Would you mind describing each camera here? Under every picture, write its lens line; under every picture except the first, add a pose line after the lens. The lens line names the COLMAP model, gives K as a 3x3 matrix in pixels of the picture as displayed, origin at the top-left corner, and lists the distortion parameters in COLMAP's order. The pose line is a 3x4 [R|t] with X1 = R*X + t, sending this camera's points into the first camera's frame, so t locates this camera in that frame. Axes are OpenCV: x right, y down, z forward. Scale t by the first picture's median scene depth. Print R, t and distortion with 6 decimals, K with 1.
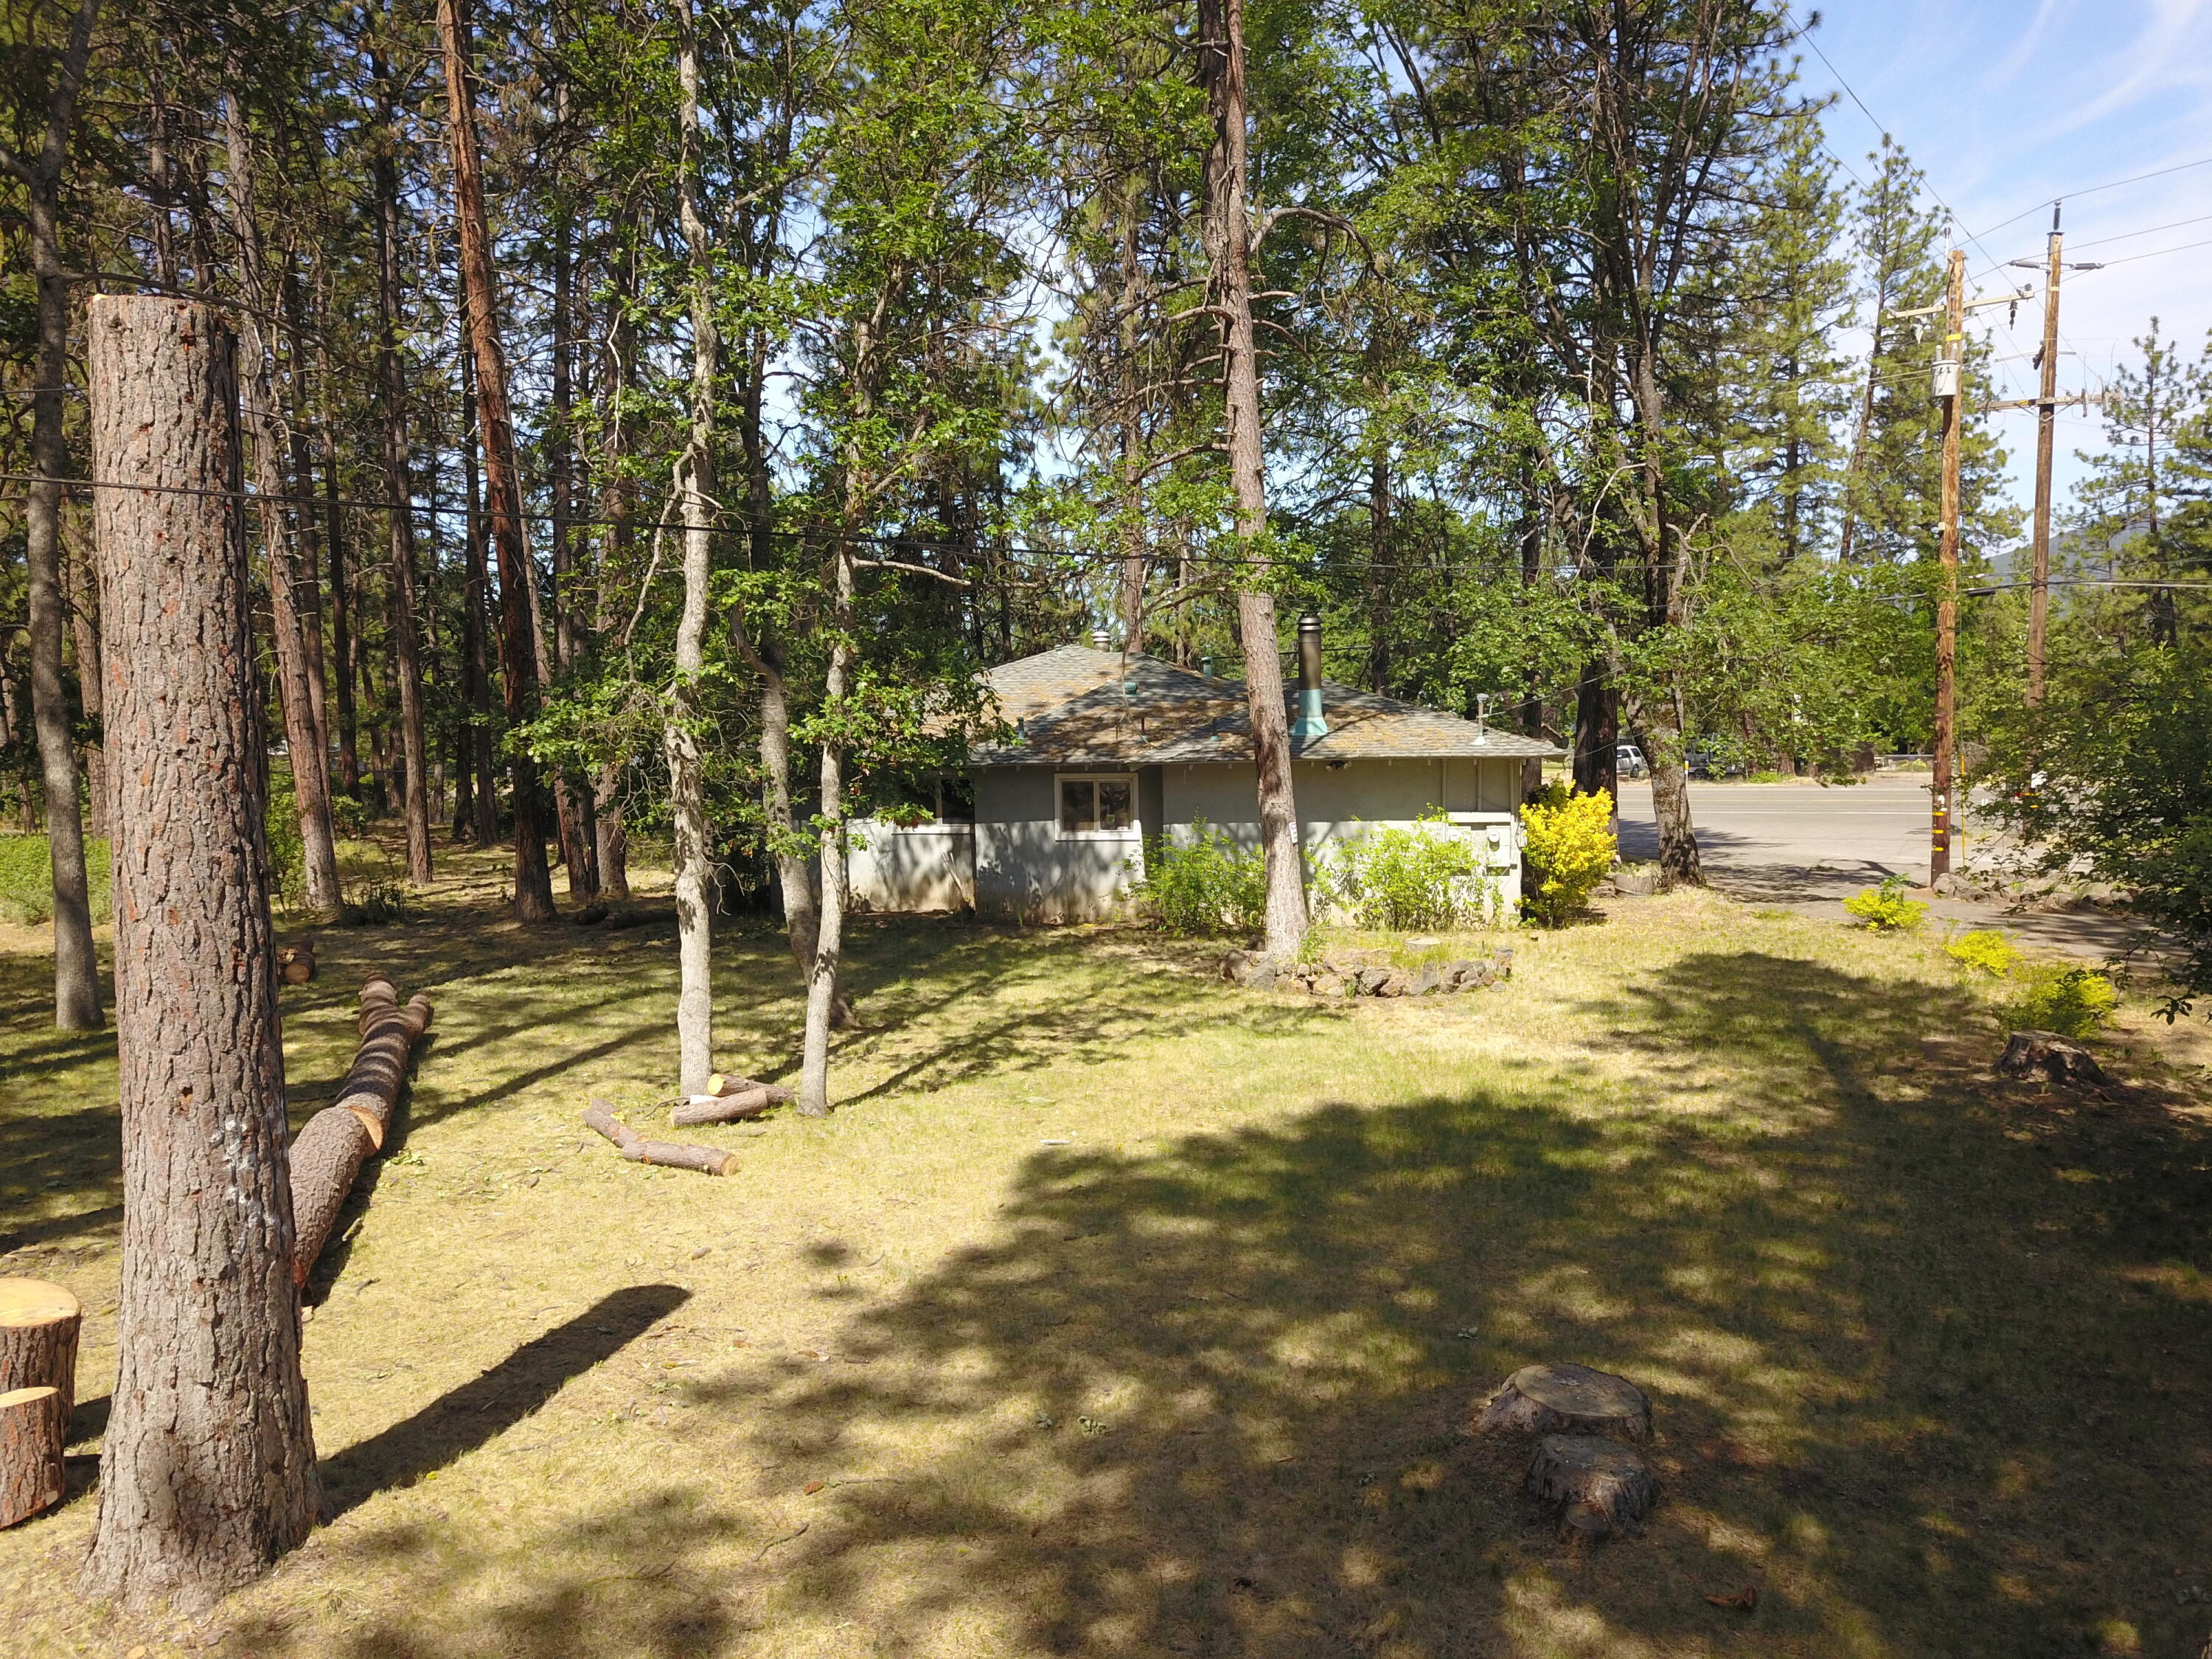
lens RADIAL K [[1695.6, 0, 1091.2], [0, 1695.6, 819.4], [0, 0, 1]] dist [0.004327, -0.001124]
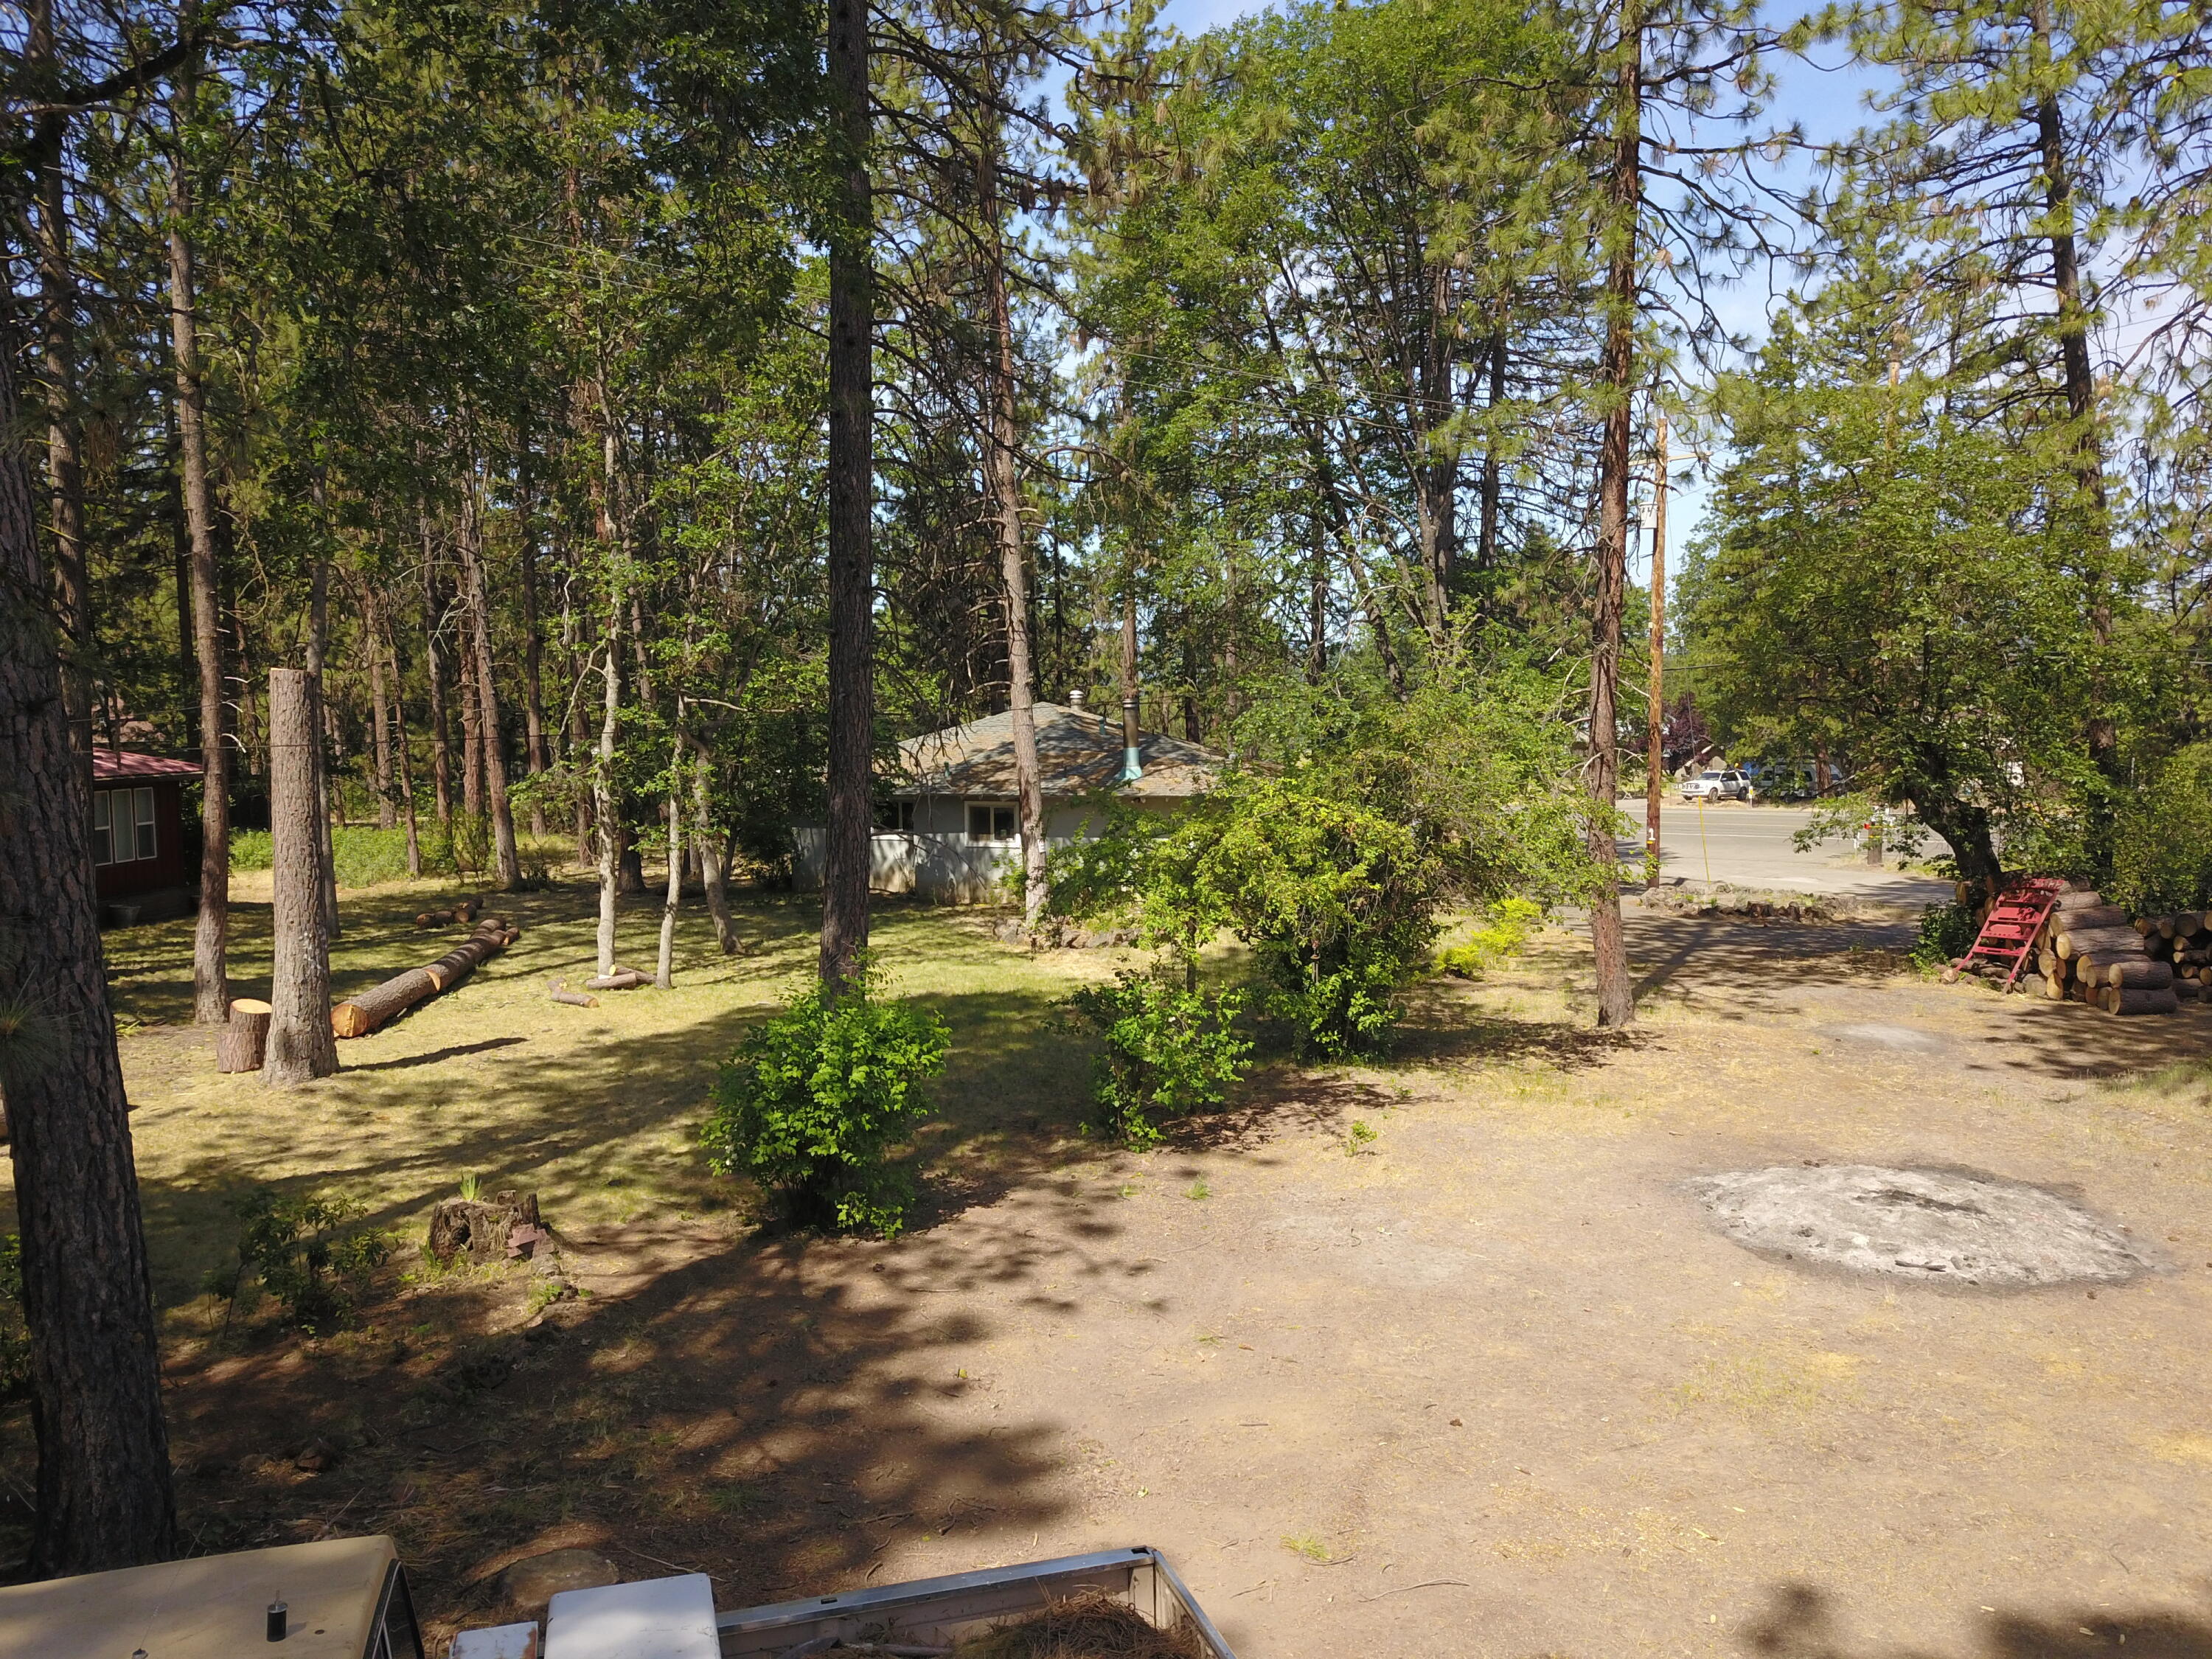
lens RADIAL K [[1695.6, 0, 1114.3], [0, 1695.6, 832.7], [0, 0, 1]] dist [0.004327, -0.001124]
pose [[0.987325, 0.021416, -0.157263, 0.389102], [-0.020099, 0.999748, 0.009965, -0.018598], [0.157437, -0.006678, 0.987507, -0.496121]]
